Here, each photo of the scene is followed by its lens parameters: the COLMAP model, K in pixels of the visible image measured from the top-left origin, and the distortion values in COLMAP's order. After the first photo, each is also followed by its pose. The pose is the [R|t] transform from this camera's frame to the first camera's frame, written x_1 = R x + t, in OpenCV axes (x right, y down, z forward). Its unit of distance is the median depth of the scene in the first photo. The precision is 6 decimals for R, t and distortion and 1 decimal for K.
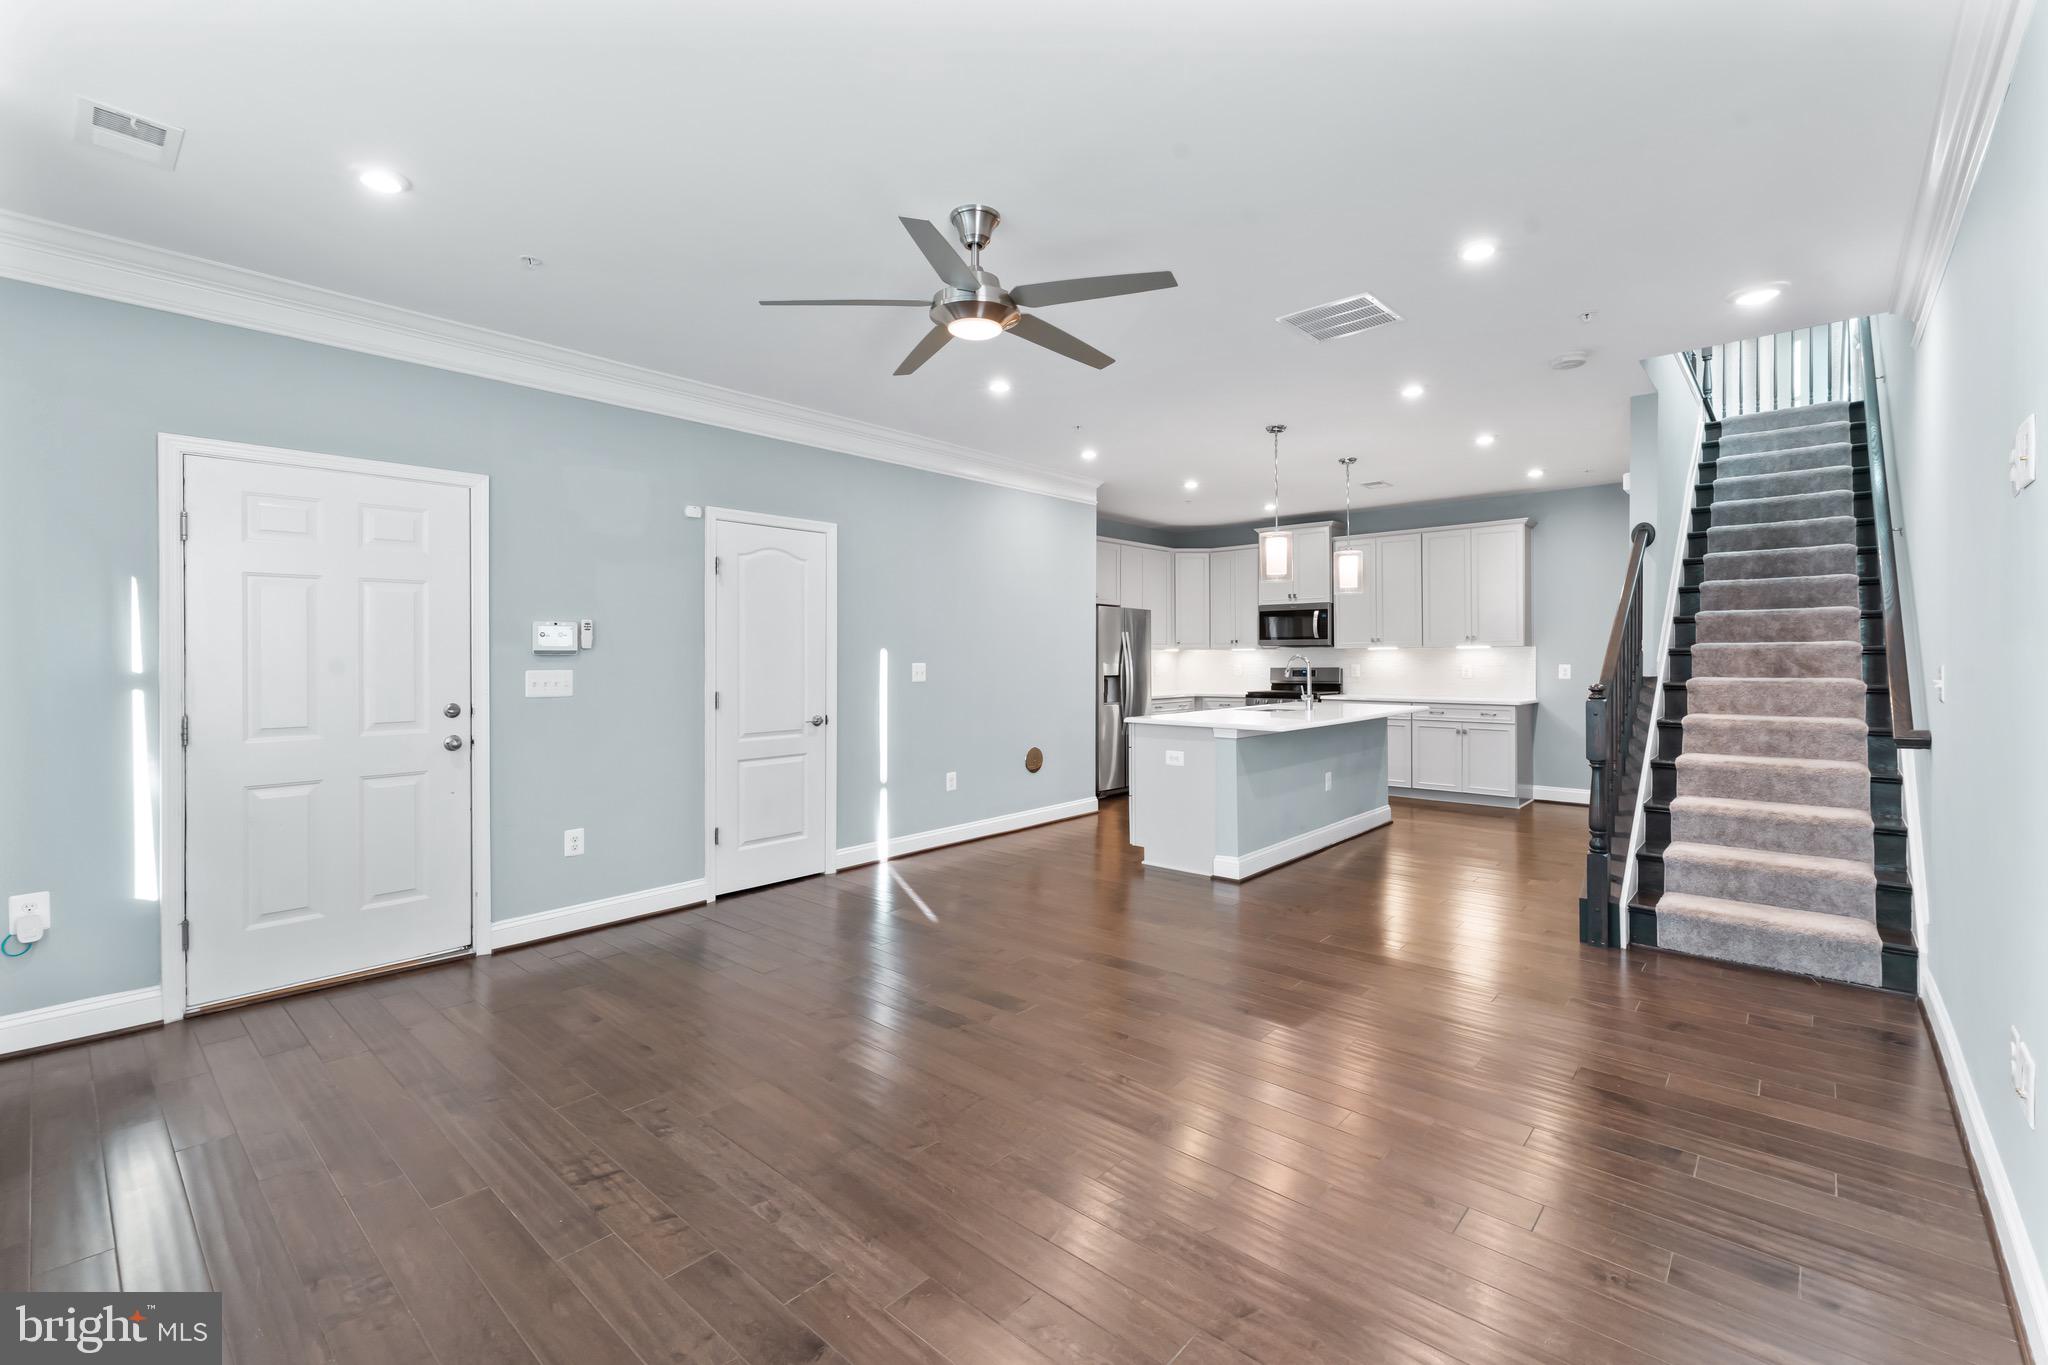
lens RADIAL K [[877.3, 0, 1023.8], [0, 877.3, 652.7], [0, 0, 1]] dist [0.003502, -0.001822]
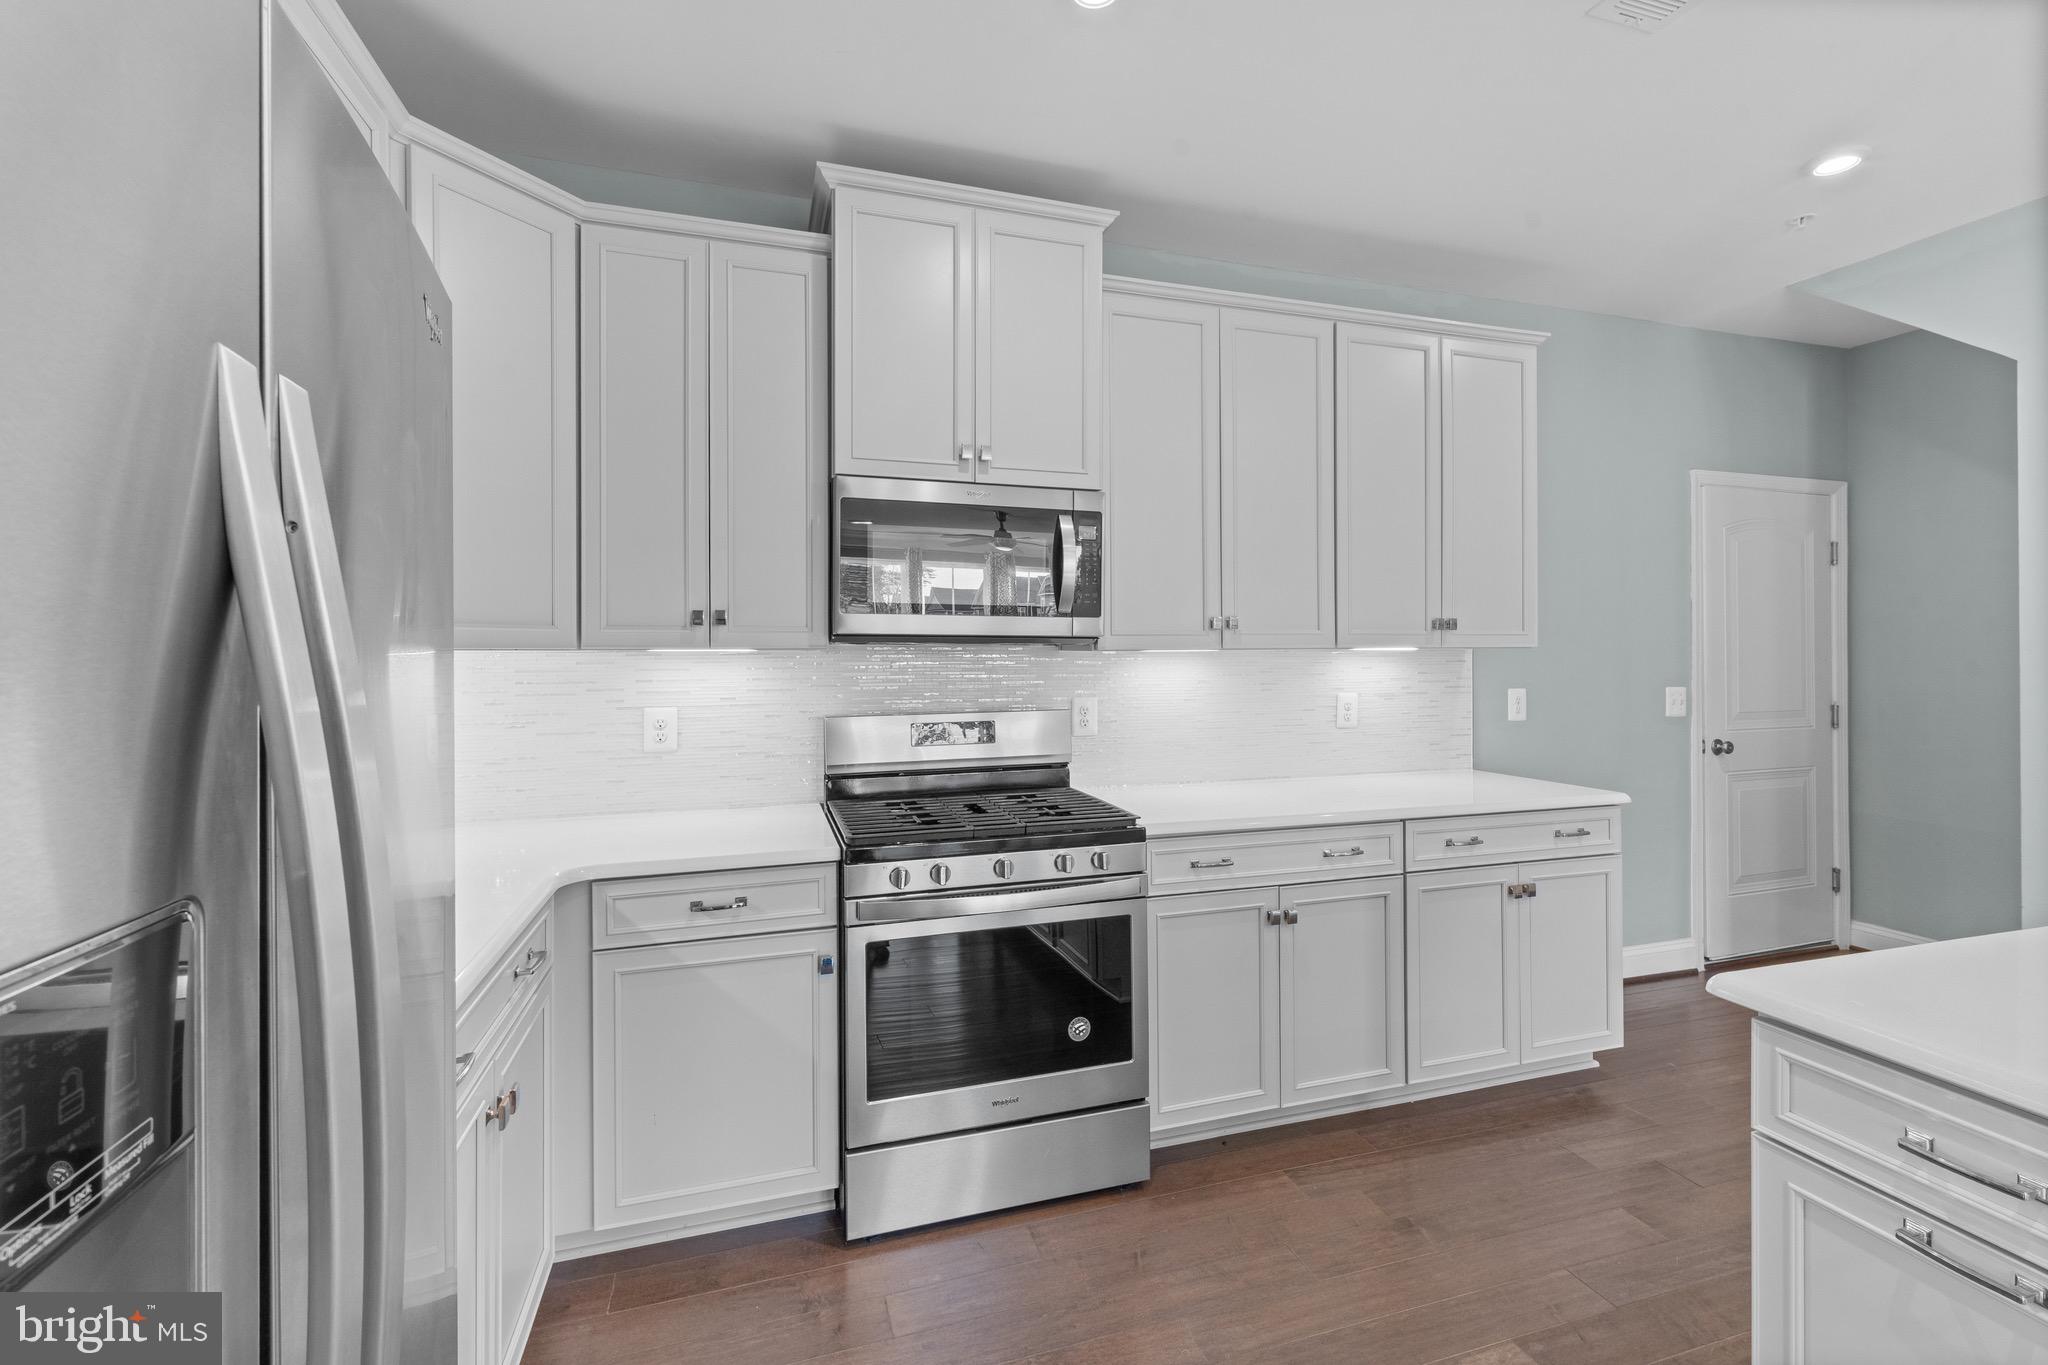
lens RADIAL K [[877.3, 0, 1018.5], [0, 877.3, 647.1], [0, 0, 1]] dist [0.003502, -0.001822]
pose [[0.517439, 0.004358, 0.855709, 0.094562], [-0.003864, 0.999989, -0.002756, -0.005264], [-0.855712, -0.001880, 0.517450, 0.962160]]
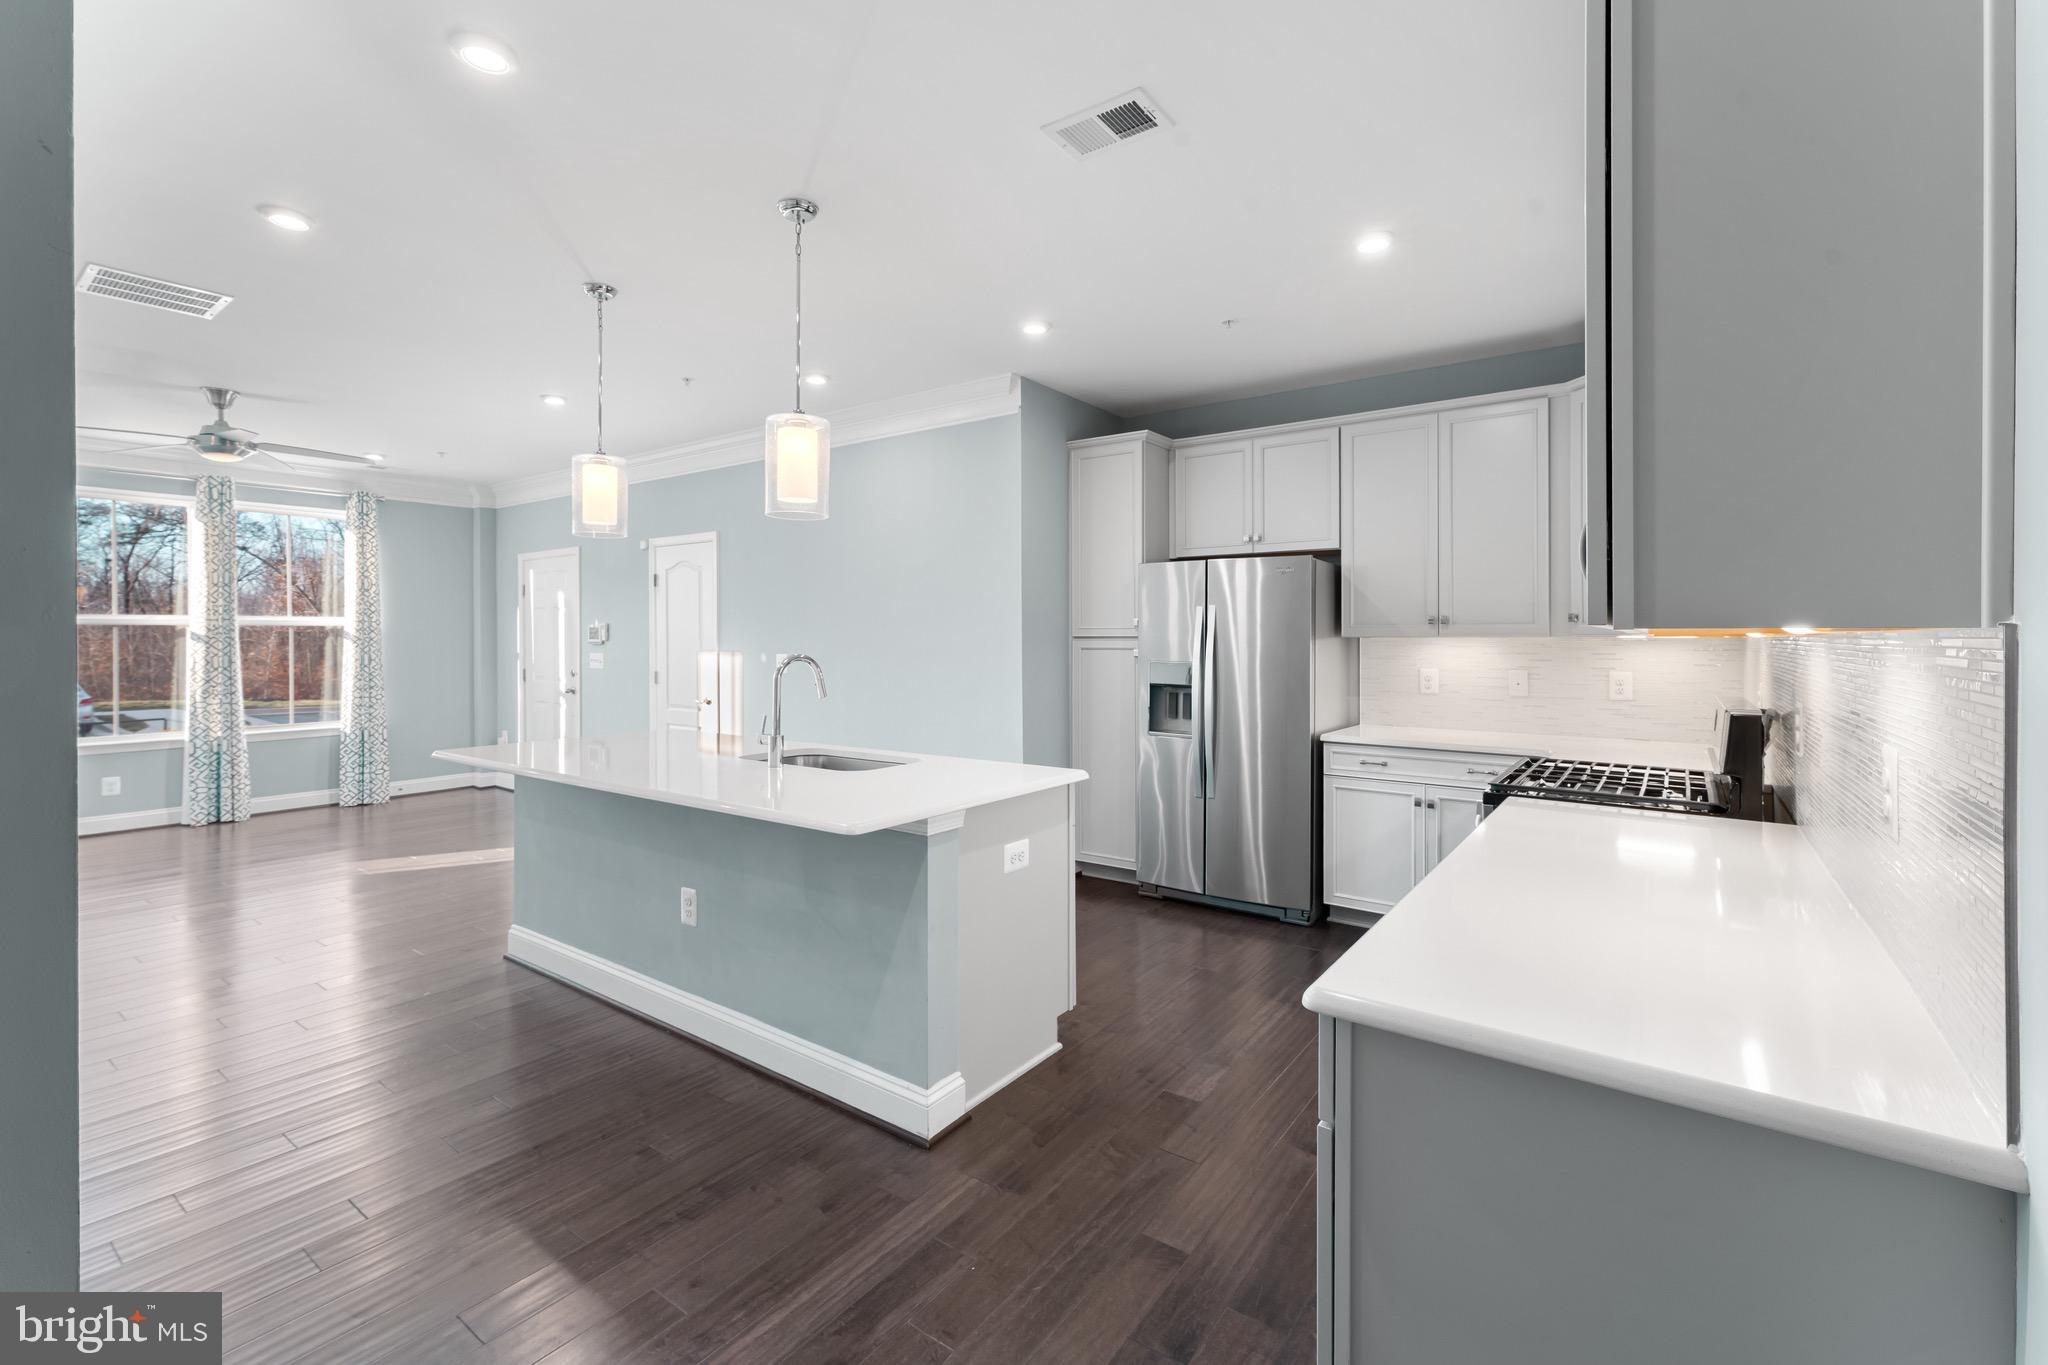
lens RADIAL K [[877.3, 0, 1050.7], [0, 877.3, 633.5], [0, 0, 1]] dist [0.003502, -0.001822]
pose [[0.122804, -0.002129, -0.992429, 0.659668], [0.004054, 0.999990, -0.001643, -0.005729], [0.992423, -0.003822, 0.122811, 0.867509]]
